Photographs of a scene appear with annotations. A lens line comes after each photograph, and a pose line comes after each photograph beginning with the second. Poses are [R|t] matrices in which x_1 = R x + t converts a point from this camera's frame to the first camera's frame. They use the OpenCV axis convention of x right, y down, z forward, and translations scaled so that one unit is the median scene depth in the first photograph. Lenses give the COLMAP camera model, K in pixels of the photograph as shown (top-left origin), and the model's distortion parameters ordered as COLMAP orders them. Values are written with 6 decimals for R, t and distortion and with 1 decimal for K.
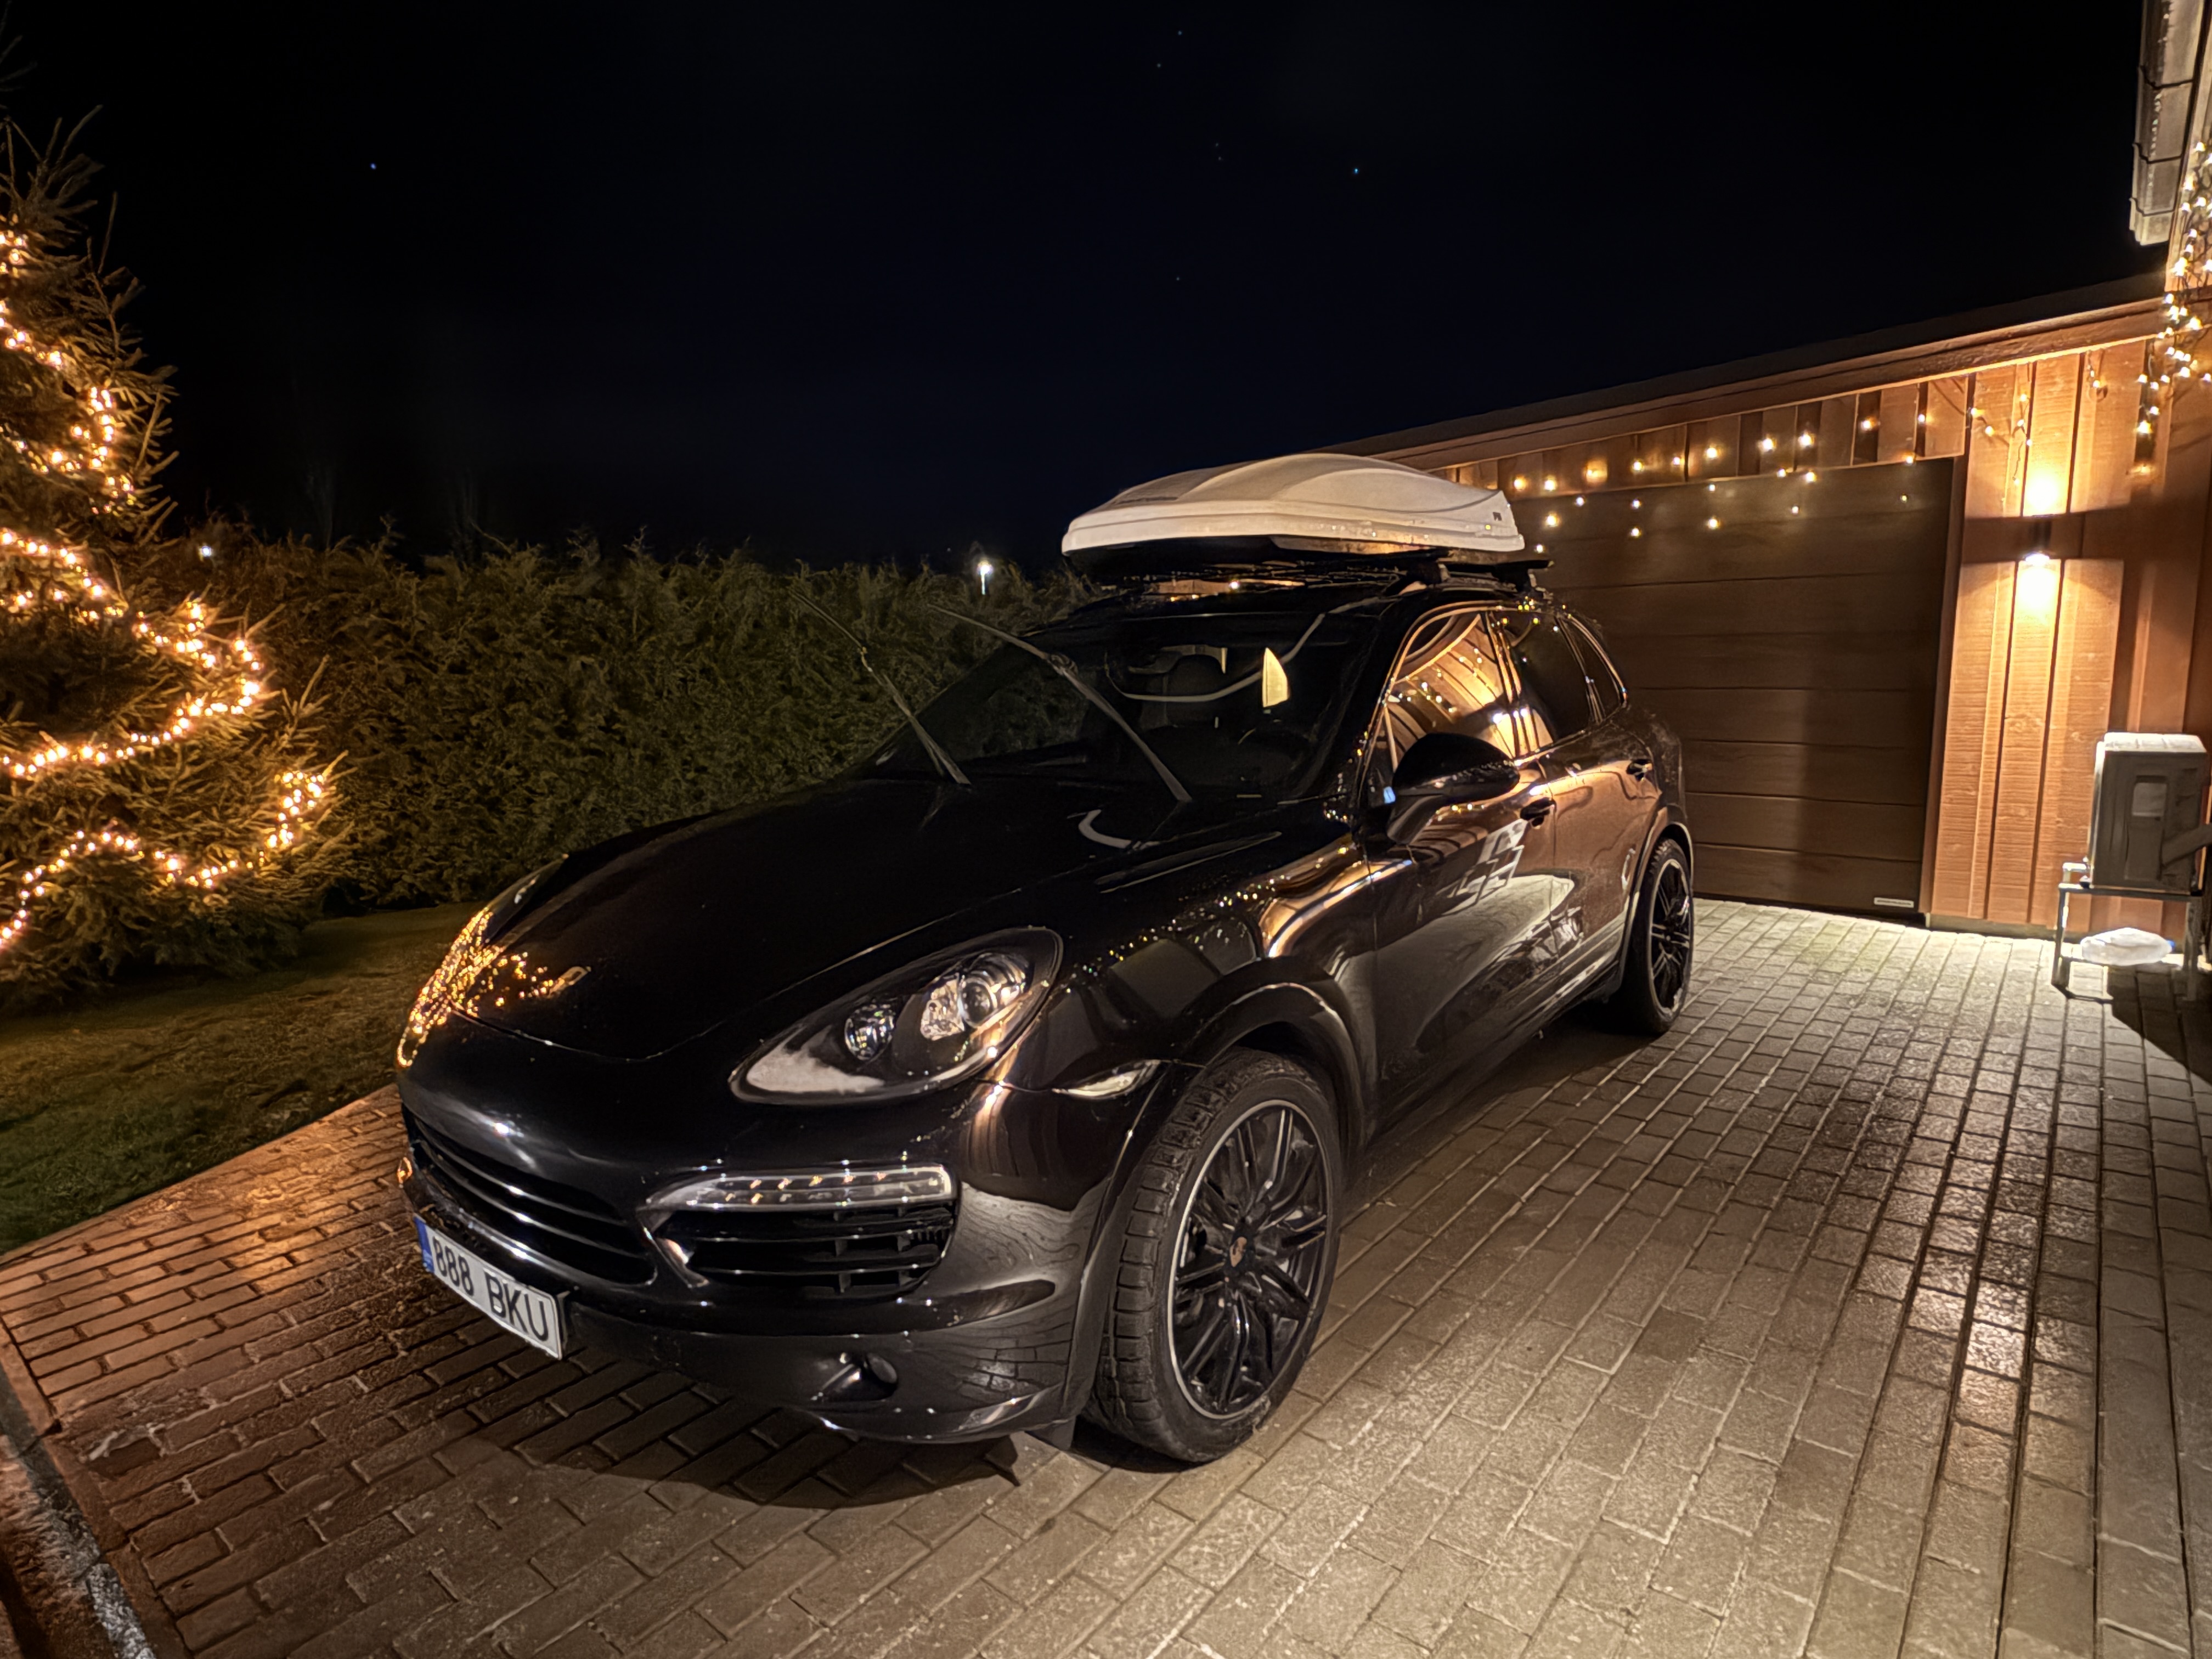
lens RADIAL K [[1228.7, 0, 1108.7], [0, 1228.7, 837.6], [0, 0, 1]] dist [-0.038172, 0.023549]
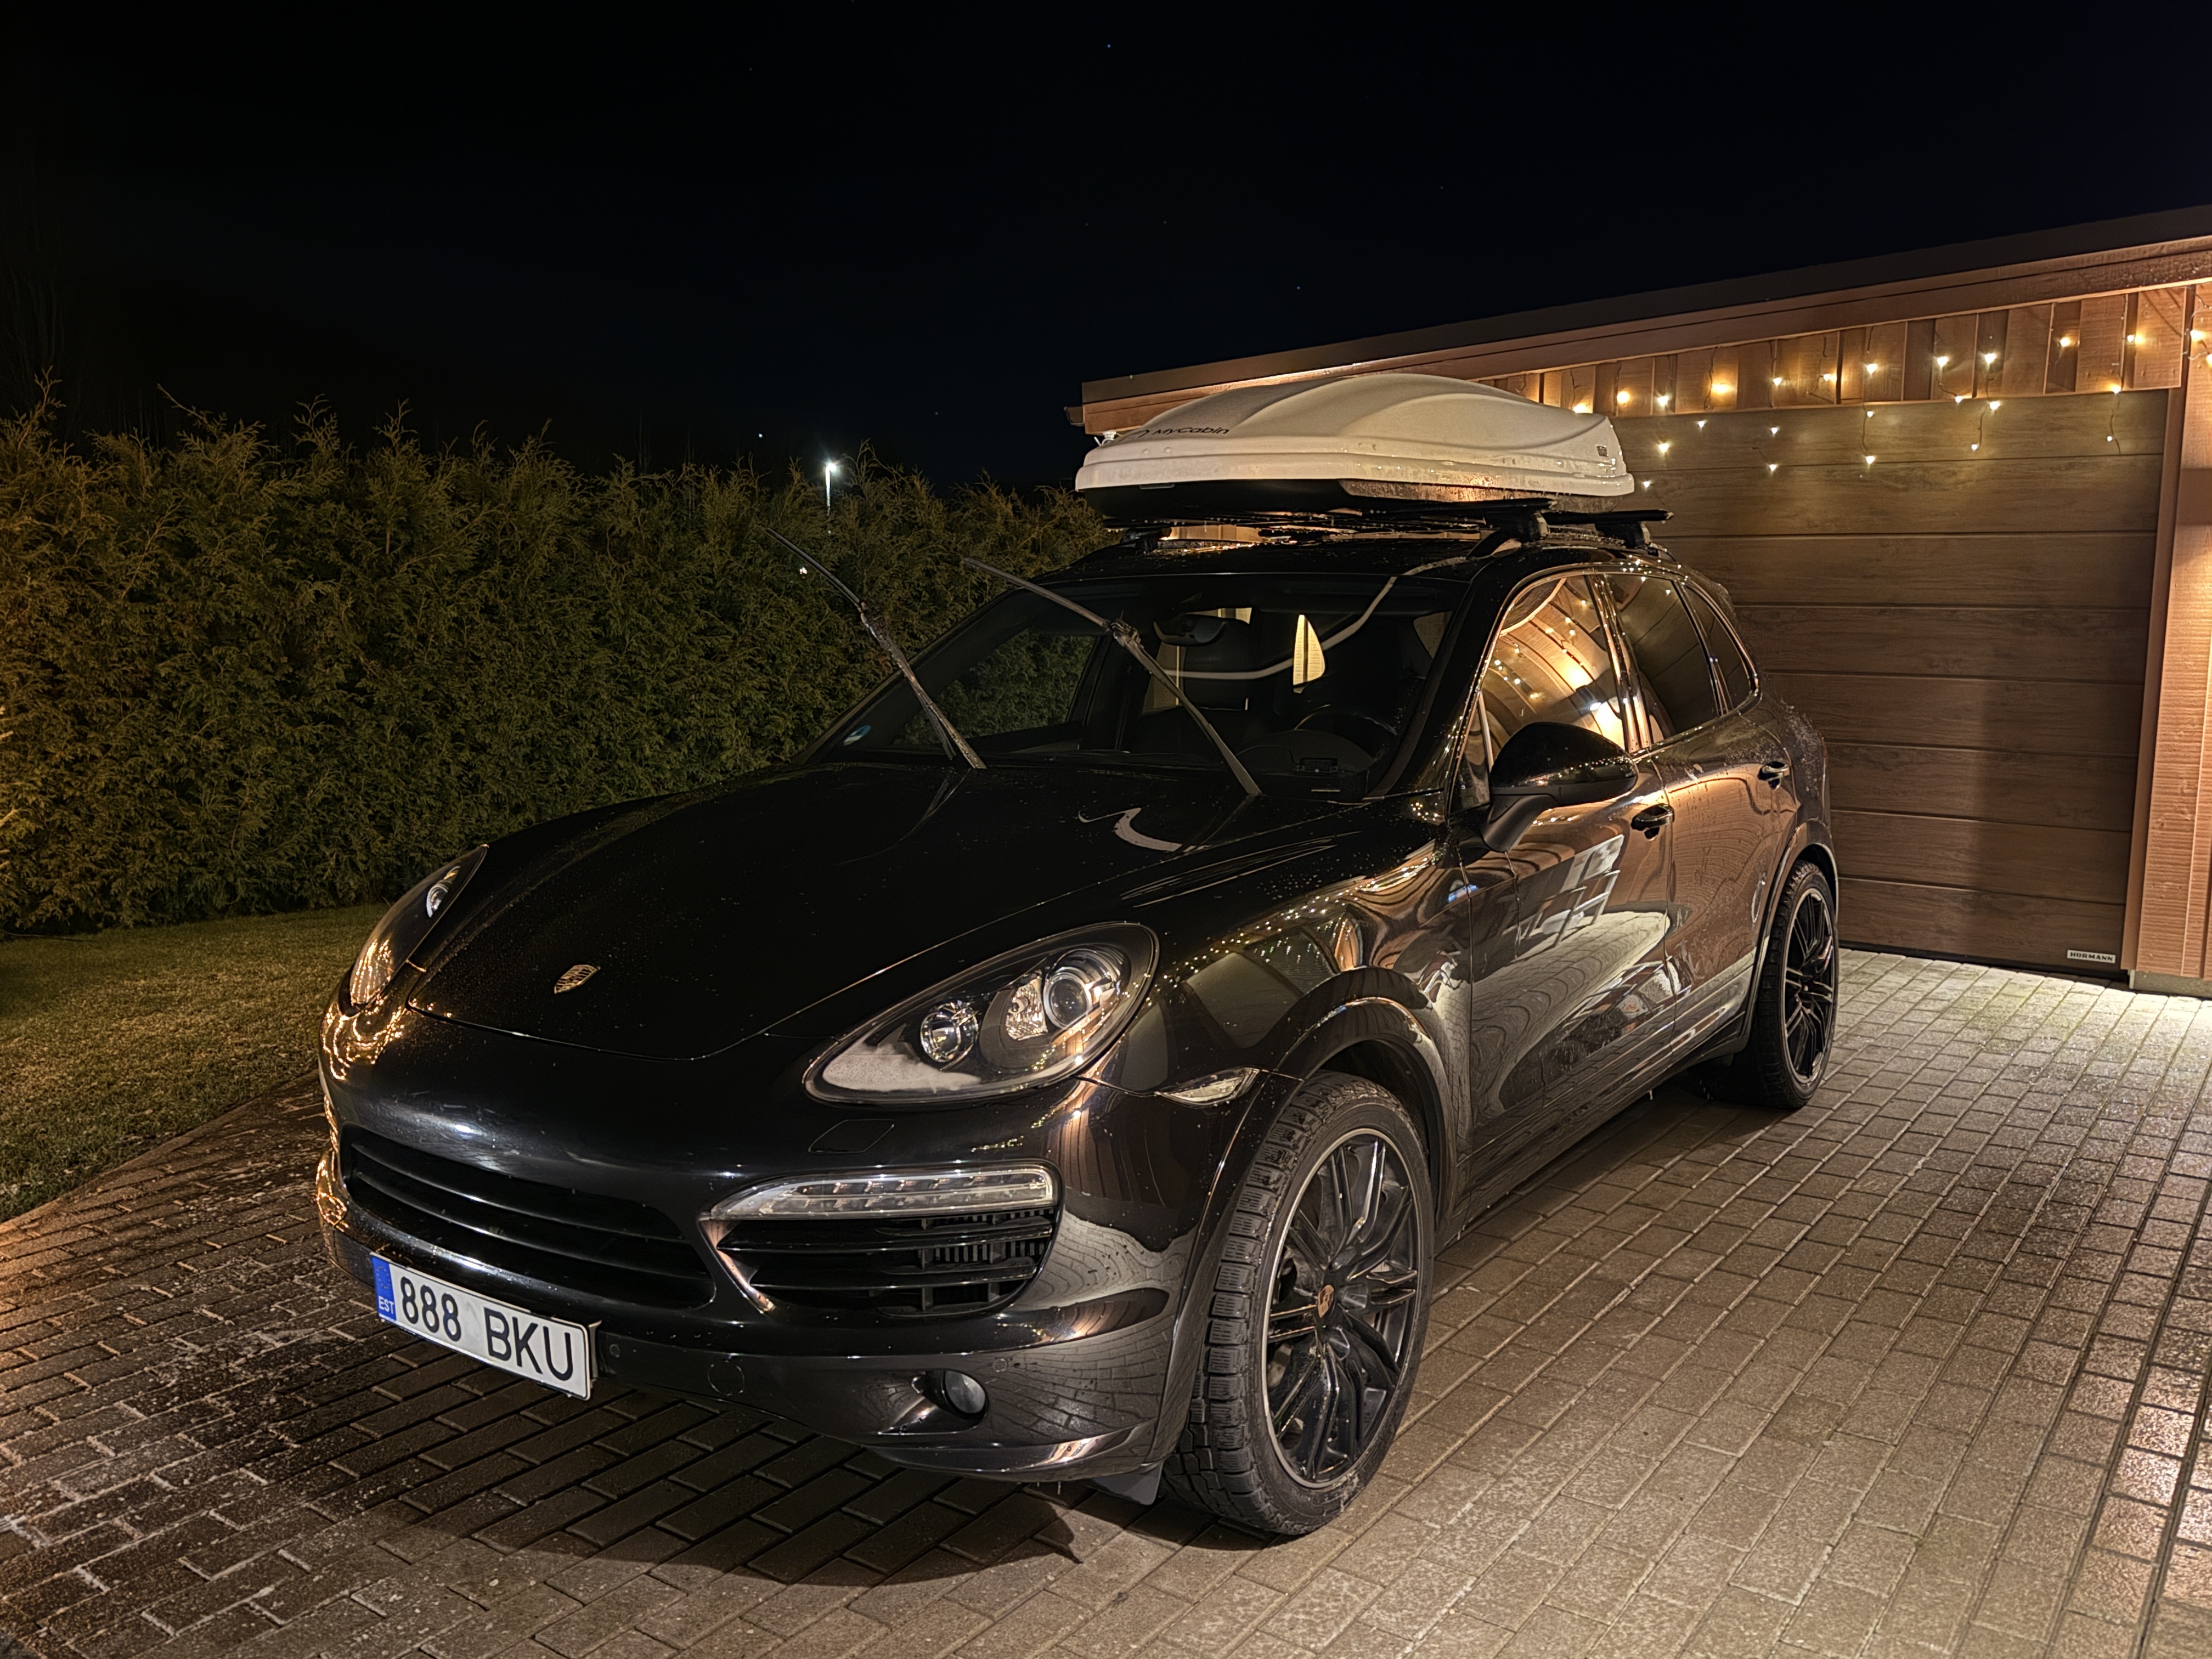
lens RADIAL K [[1880.3, 0, 1104.2], [0, 1880.3, 825.0], [0, 0, 1]] dist [-0.010259, -0.010067]
pose [[0.997288, 0.023107, 0.069876, -0.118435], [-0.021239, 0.999400, -0.027362, 0.026883], [-0.070466, 0.025804, 0.997180, -0.263424]]
